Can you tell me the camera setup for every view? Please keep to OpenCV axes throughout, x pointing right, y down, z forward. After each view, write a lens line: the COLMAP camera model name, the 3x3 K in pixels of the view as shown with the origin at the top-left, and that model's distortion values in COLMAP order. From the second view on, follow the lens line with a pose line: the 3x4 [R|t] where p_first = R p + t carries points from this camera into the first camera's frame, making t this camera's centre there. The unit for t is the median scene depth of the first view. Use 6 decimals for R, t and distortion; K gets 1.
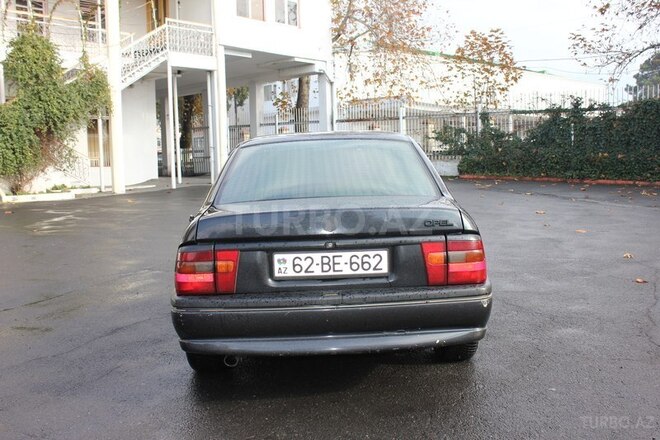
lens RADIAL K [[907.1, 0, 334.0], [0, 907.1, 220.8], [0, 0, 1]] dist [0.056151, 0.000000]
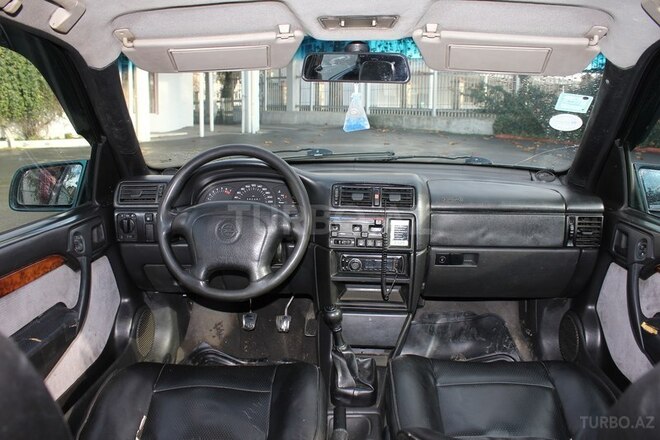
lens RADIAL K [[575.9, 0, 328.0], [0, 575.9, 218.3], [0, 0, 1]] dist [-0.140775, 0.157700]
pose [[0.997626, 0.046381, -0.050896, -0.004800], [-0.040536, 0.993059, 0.110407, -0.021386], [0.055663, -0.108081, 0.992582, 0.379287]]
